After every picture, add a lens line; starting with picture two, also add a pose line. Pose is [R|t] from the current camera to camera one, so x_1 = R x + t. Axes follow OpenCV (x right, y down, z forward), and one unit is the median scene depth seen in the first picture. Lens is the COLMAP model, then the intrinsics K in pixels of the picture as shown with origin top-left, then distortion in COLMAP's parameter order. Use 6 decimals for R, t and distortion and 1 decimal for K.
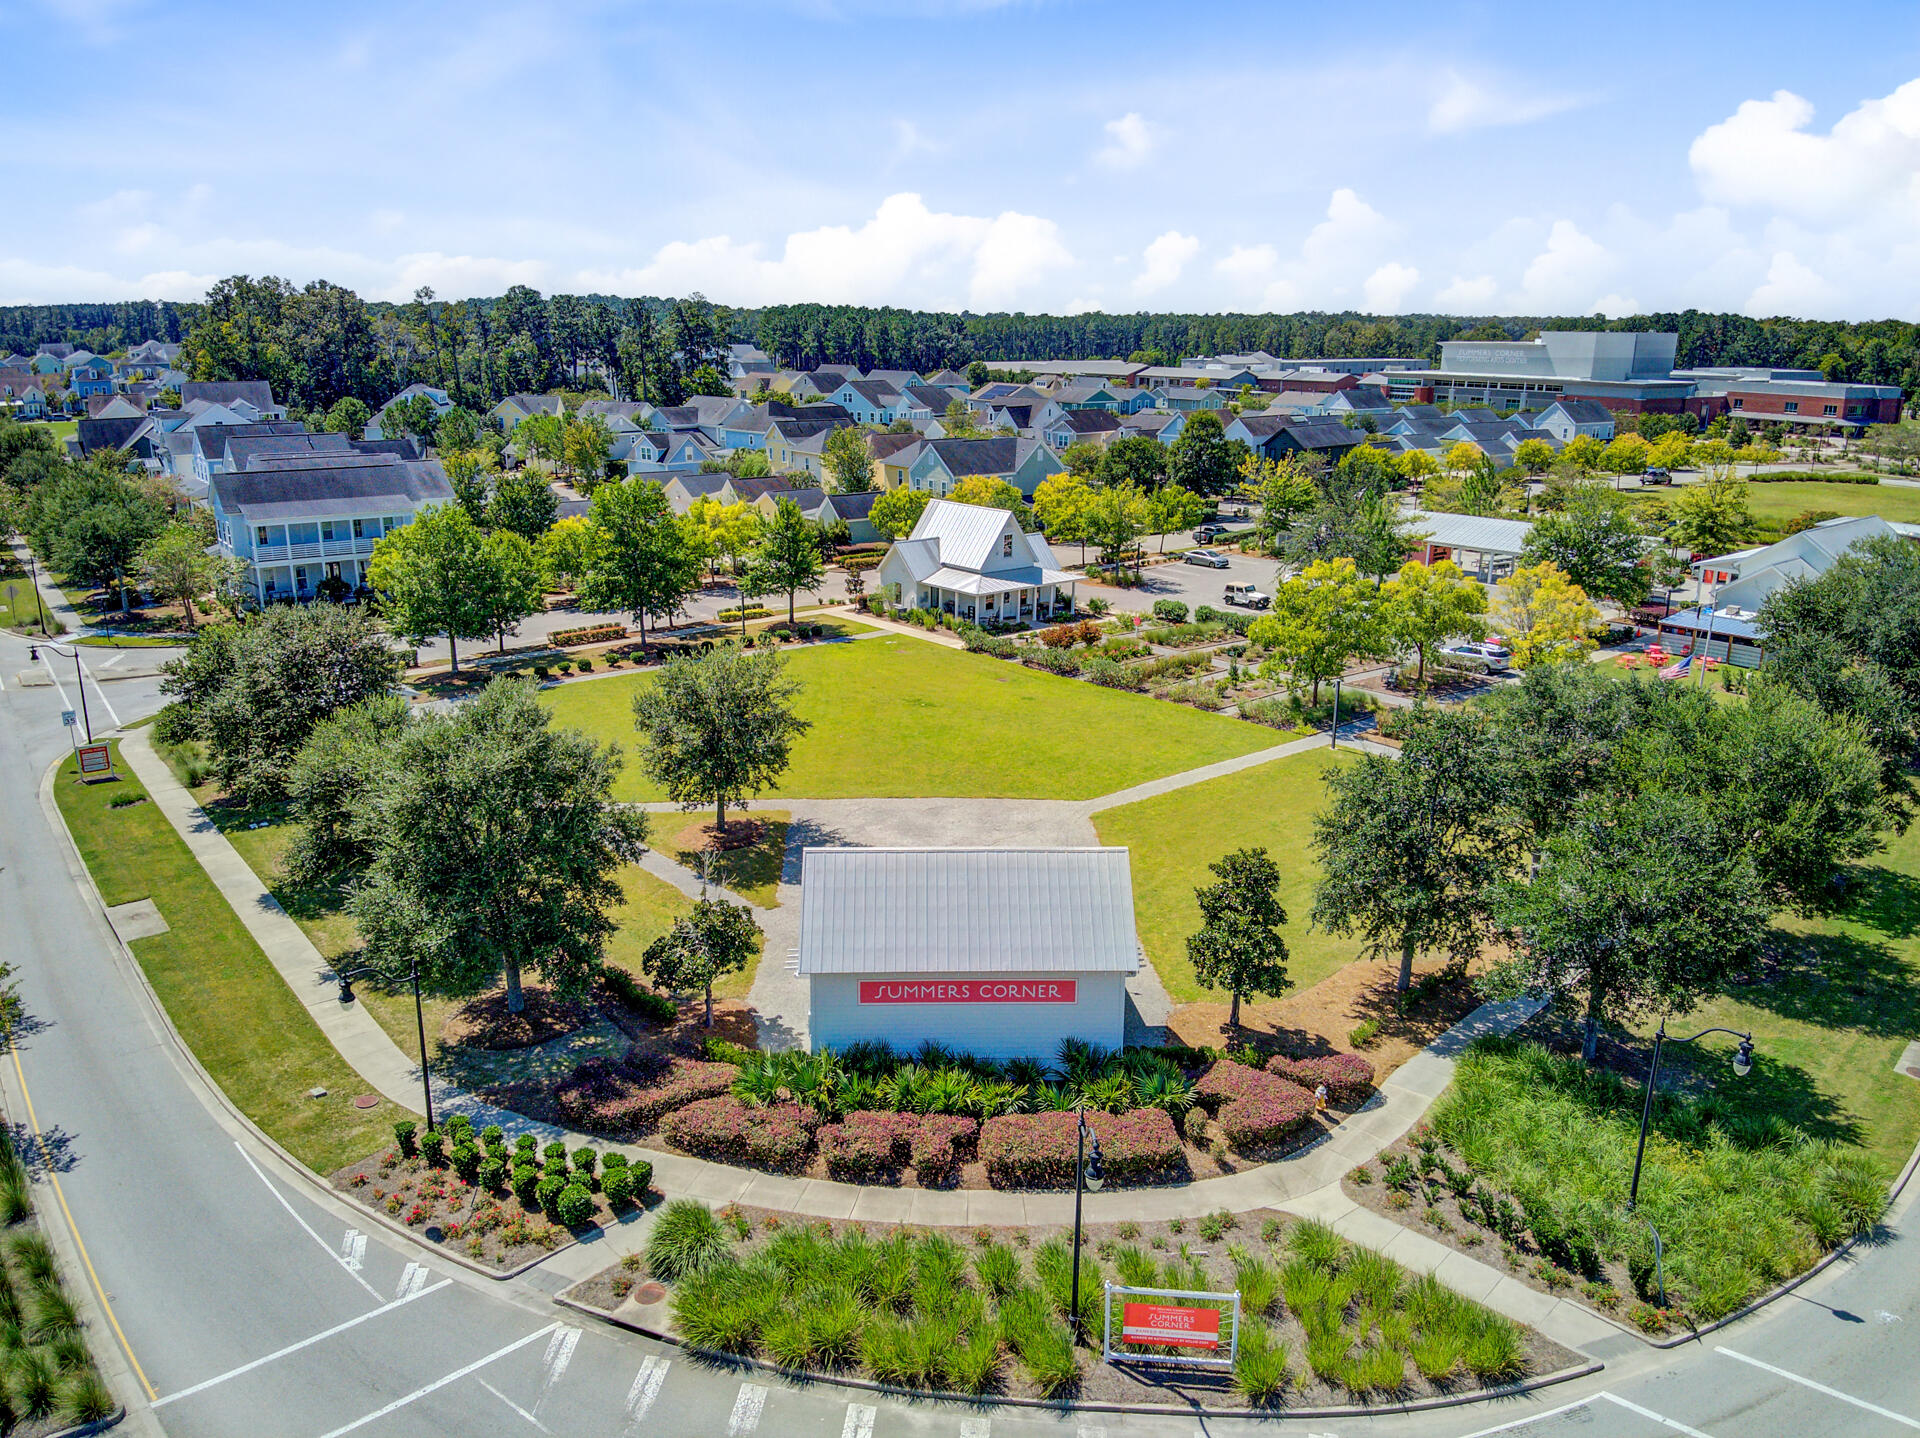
lens RADIAL K [[1407.5, 0, 957.6], [0, 1407.5, 714.8], [0, 0, 1]] dist [0.003947, -0.138253]
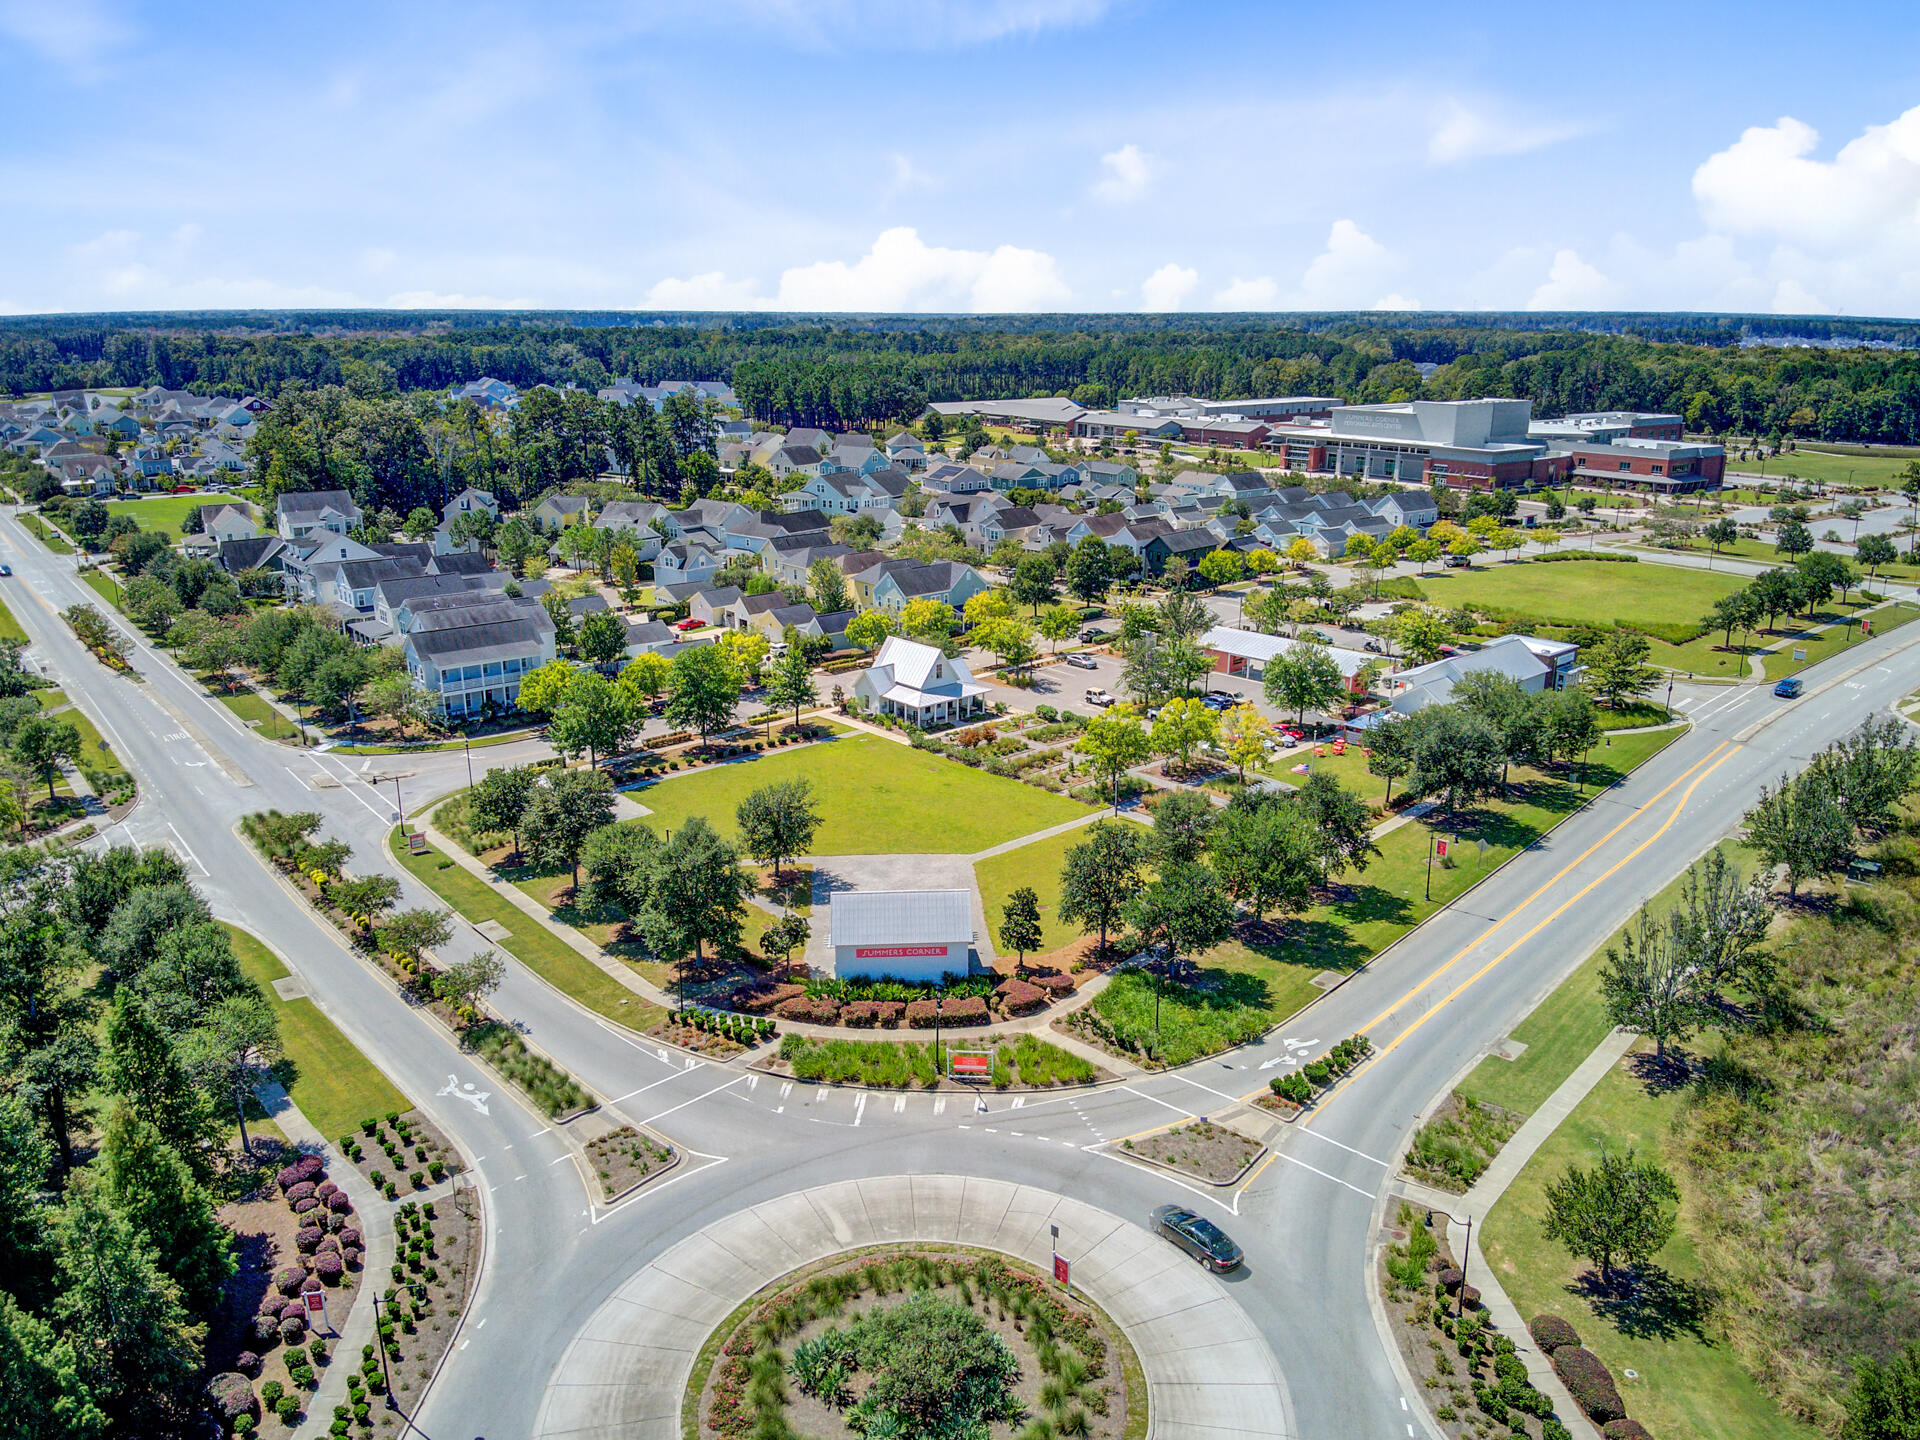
lens RADIAL K [[1407.5, 0, 957.6], [0, 1407.5, 715.8], [0, 0, 1]] dist [0.003947, -0.138253]
pose [[0.999592, -0.017008, 0.022947, 0.048903], [0.016882, 0.999841, 0.005675, -0.193073], [-0.023040, -0.005286, 0.999721, -1.244978]]
